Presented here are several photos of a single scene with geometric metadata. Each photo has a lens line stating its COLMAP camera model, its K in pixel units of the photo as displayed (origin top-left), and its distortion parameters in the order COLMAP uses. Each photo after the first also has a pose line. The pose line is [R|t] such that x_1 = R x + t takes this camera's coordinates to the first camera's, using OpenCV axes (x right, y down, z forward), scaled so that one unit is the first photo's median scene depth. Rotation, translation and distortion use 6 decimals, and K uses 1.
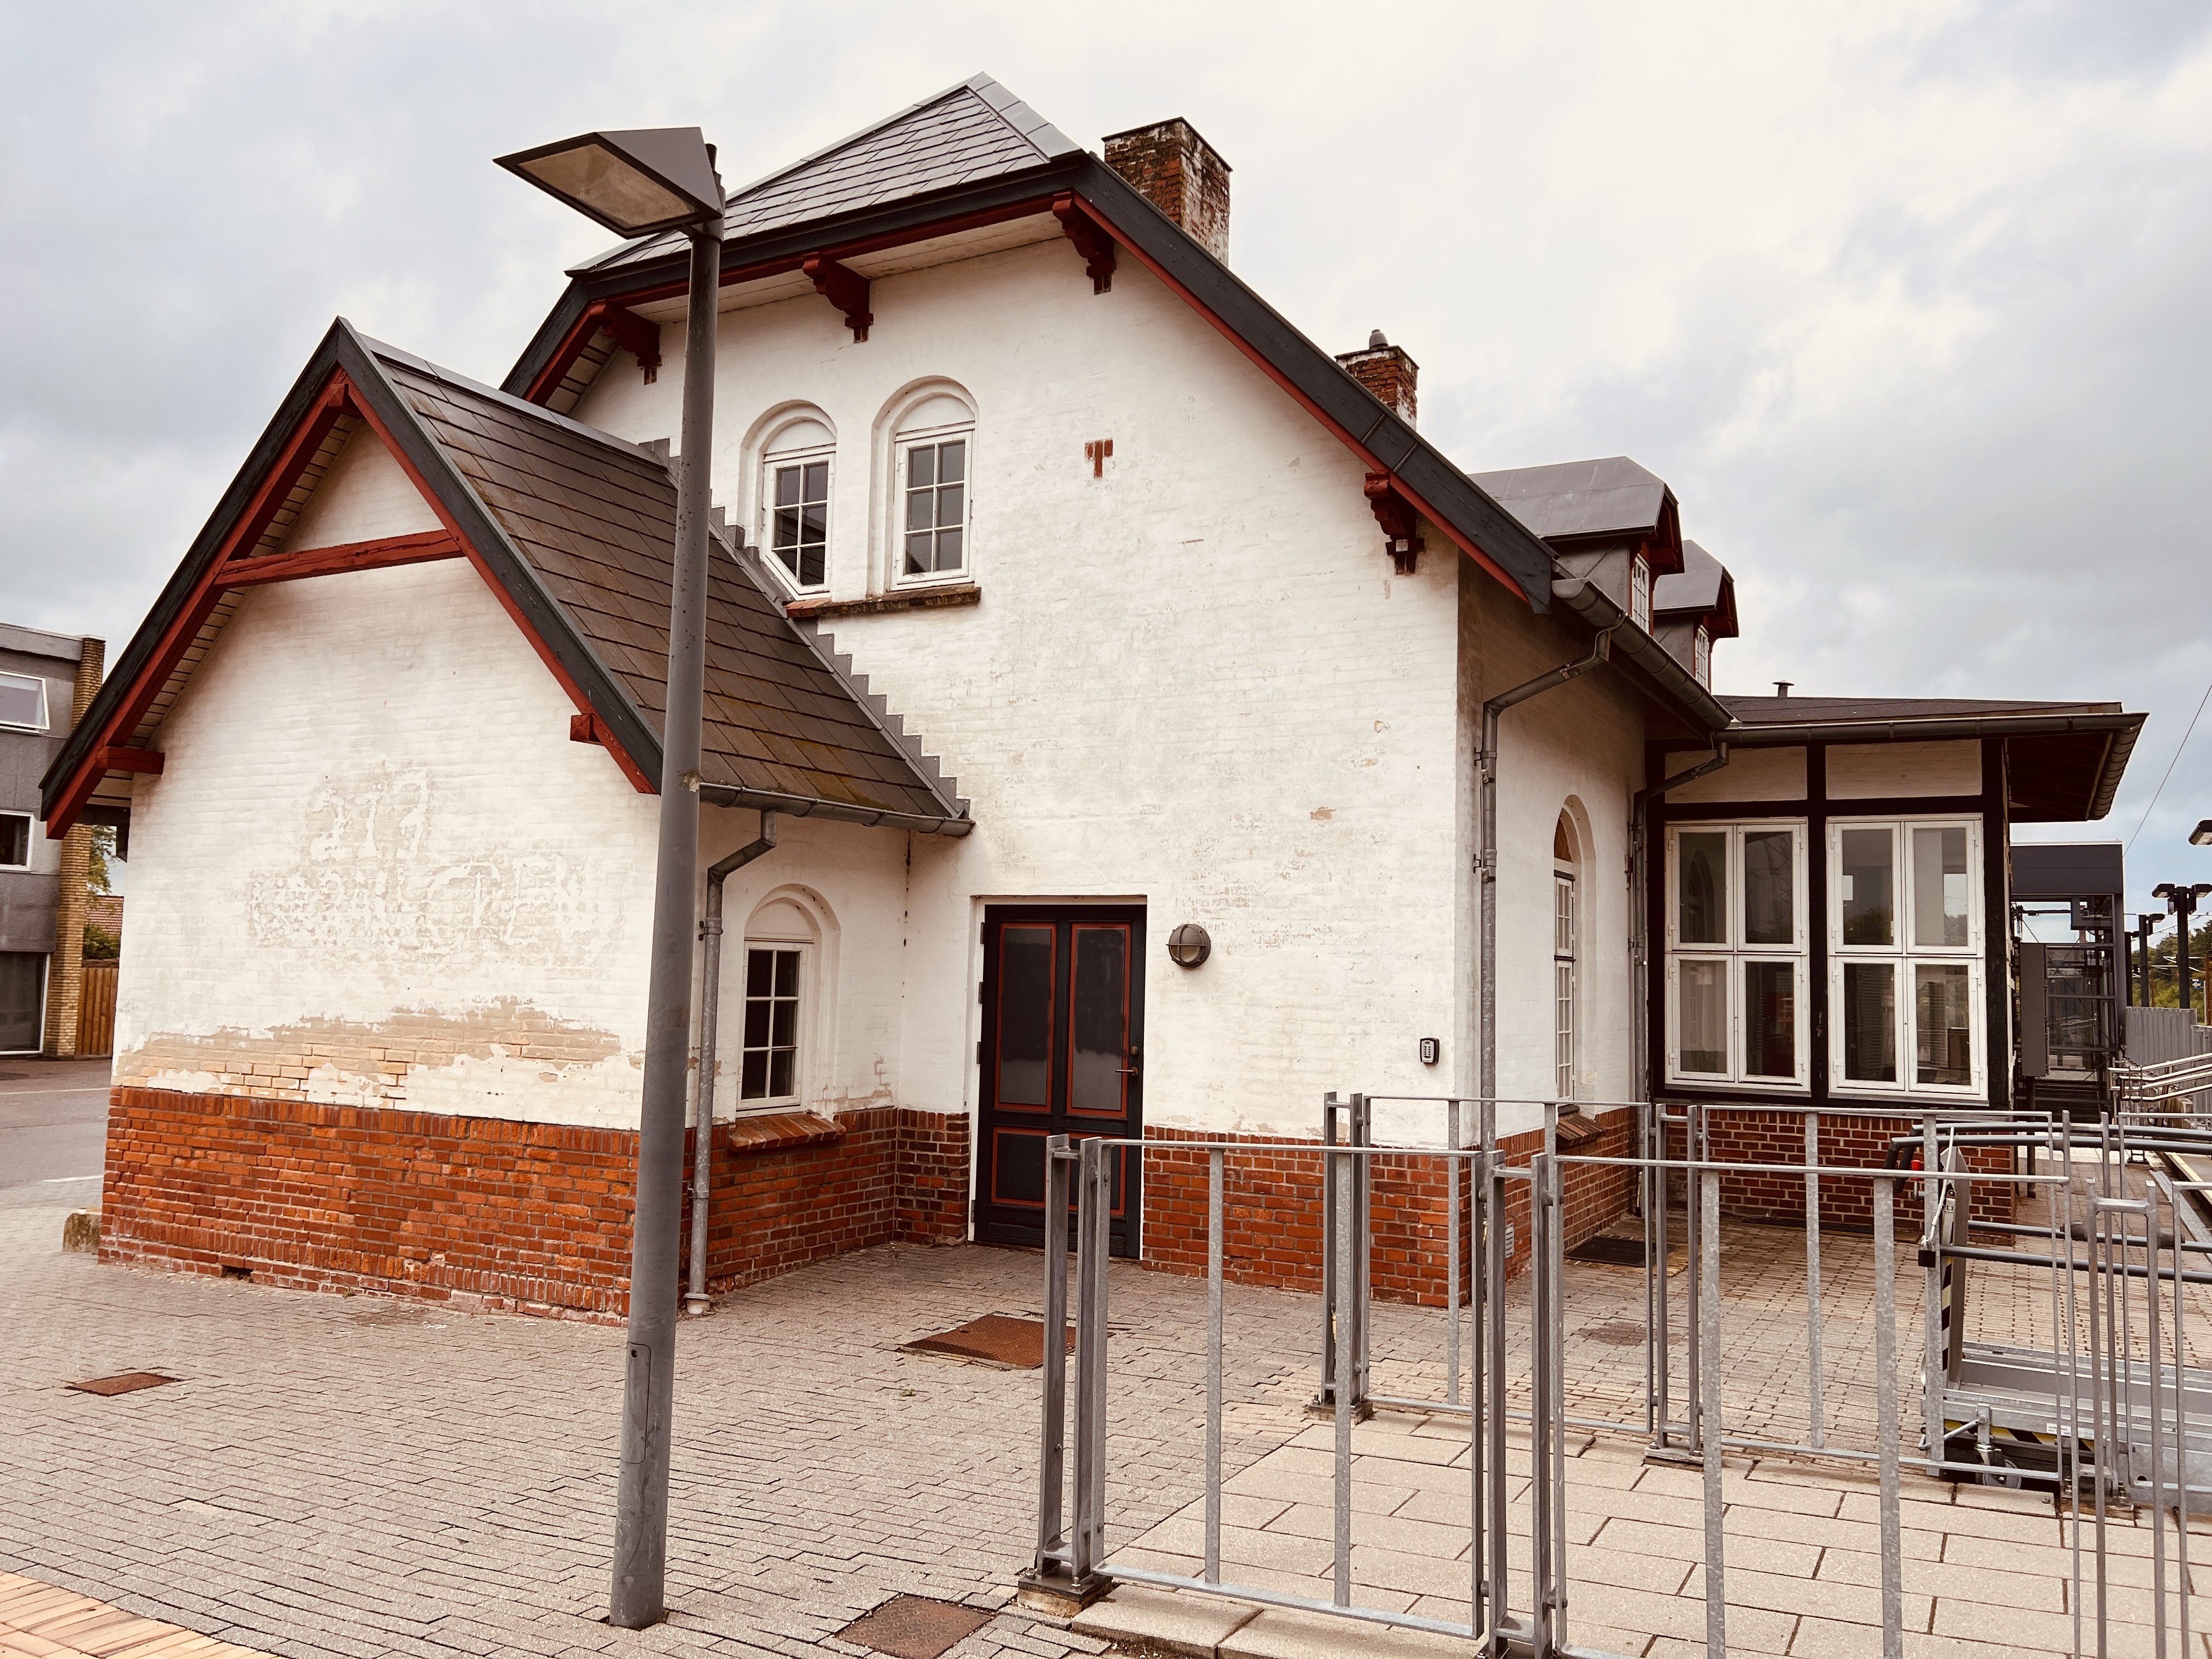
lens RADIAL K [[1667.2, 0, 1108.8], [0, 1667.2, 834.6], [0, 0, 1]] dist [0.069684, -0.090625]
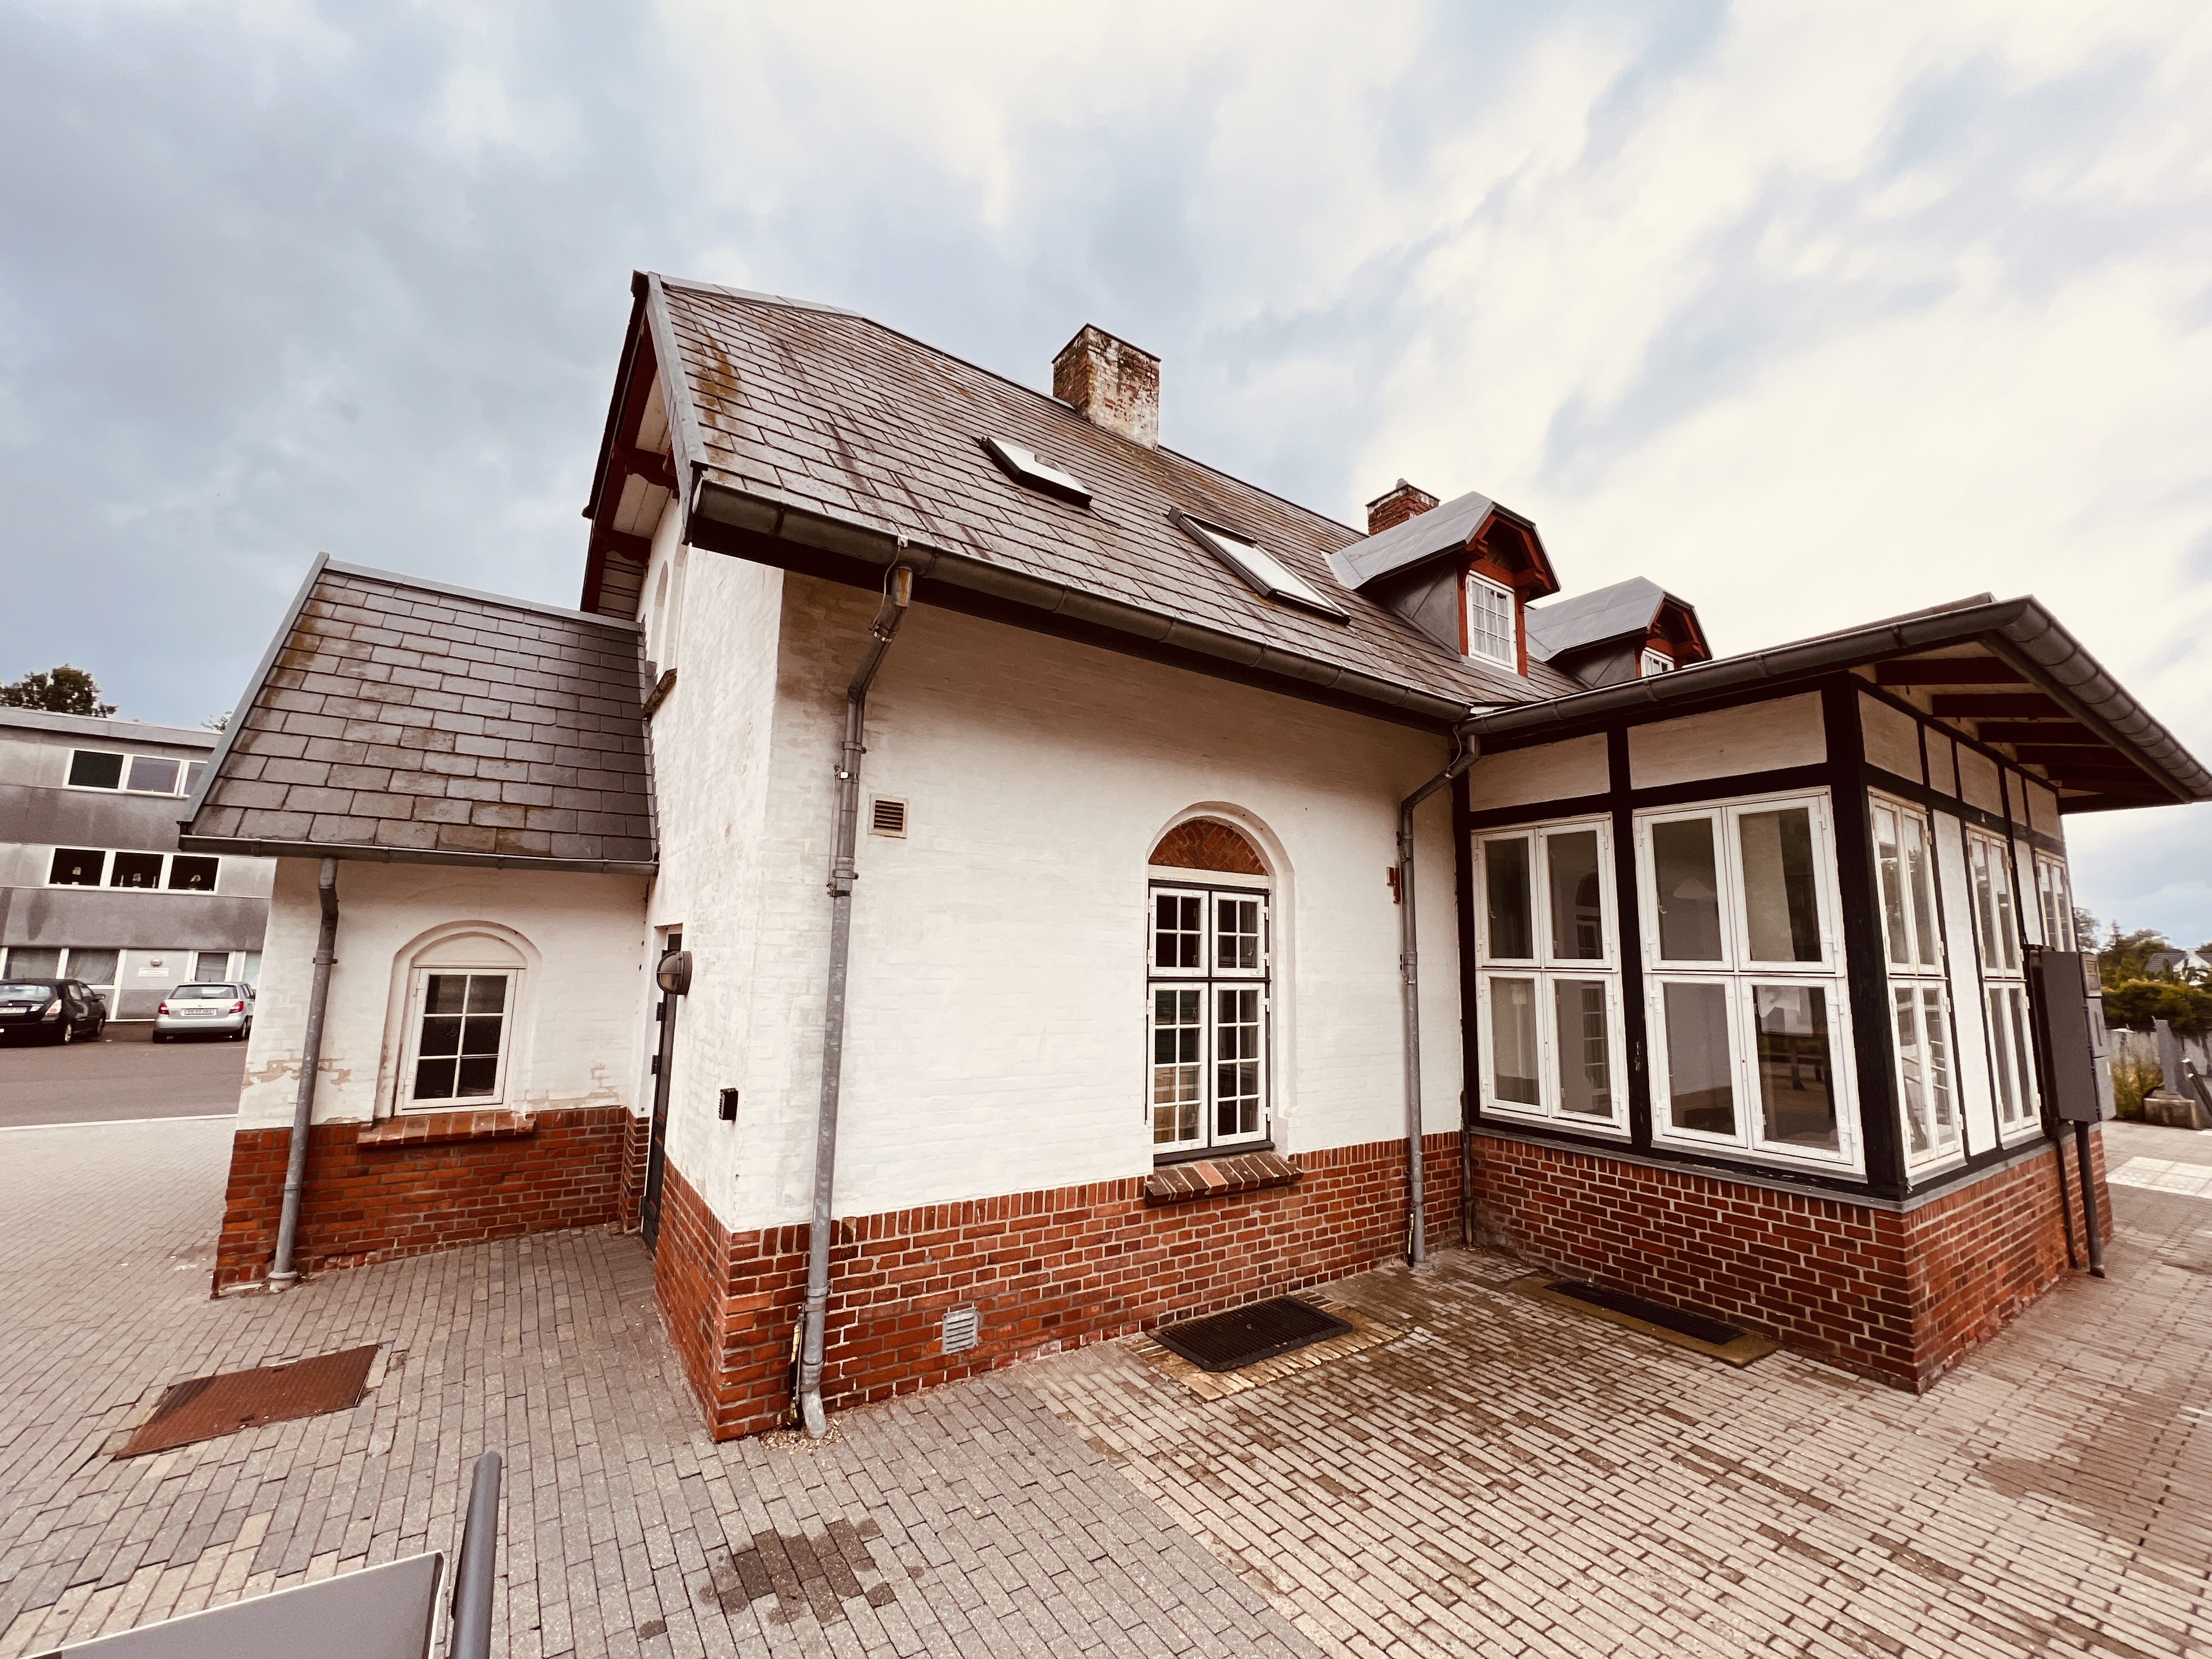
lens RADIAL K [[887.6, 0, 1104.7], [0, 887.6, 831.8], [0, 0, 1]] dist [-0.004431, 0.001457]
pose [[0.889722, -0.070805, -0.450979, 0.492475], [0.039447, 0.996128, -0.078570, 0.032149], [0.454795, 0.052116, 0.889070, 0.602354]]
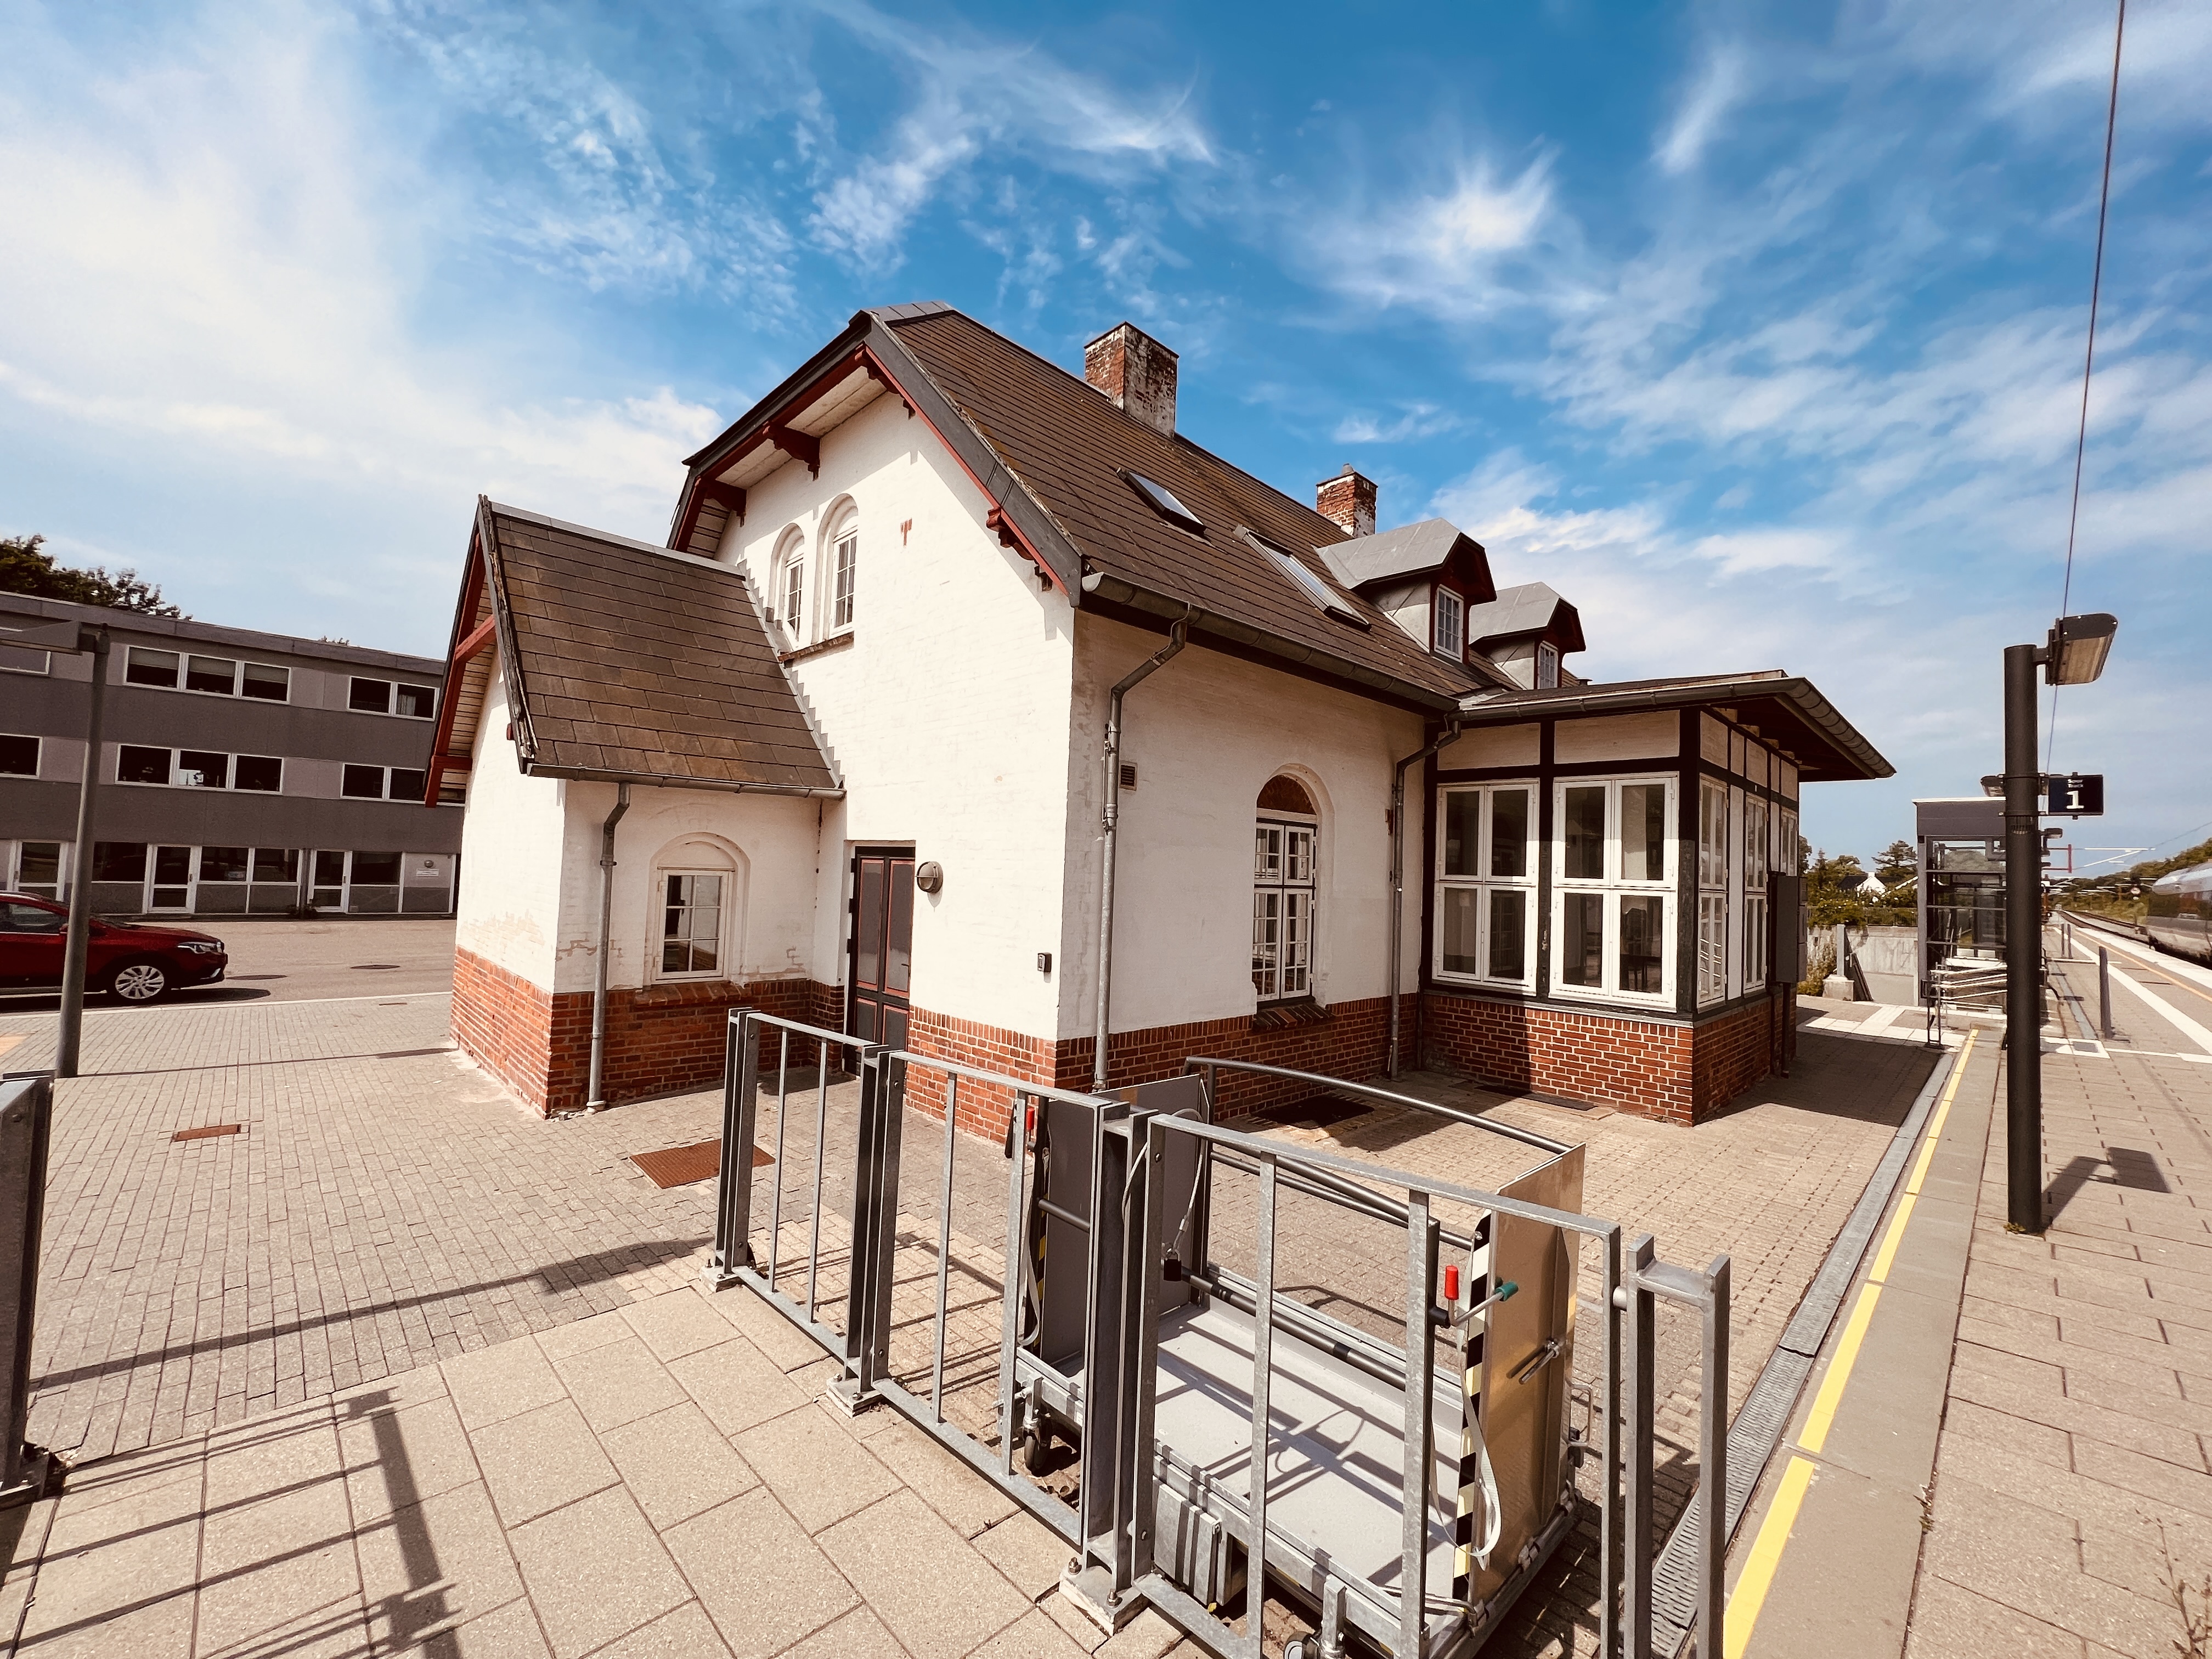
lens RADIAL K [[887.6, 0, 1104.6], [0, 887.6, 832.9], [0, 0, 1]] dist [-0.004431, 0.001457]
pose [[0.953798, -0.001237, -0.300446, 0.383589], [0.010992, 0.999466, 0.030781, 0.008843], [0.300247, -0.032661, 0.953302, 0.325681]]
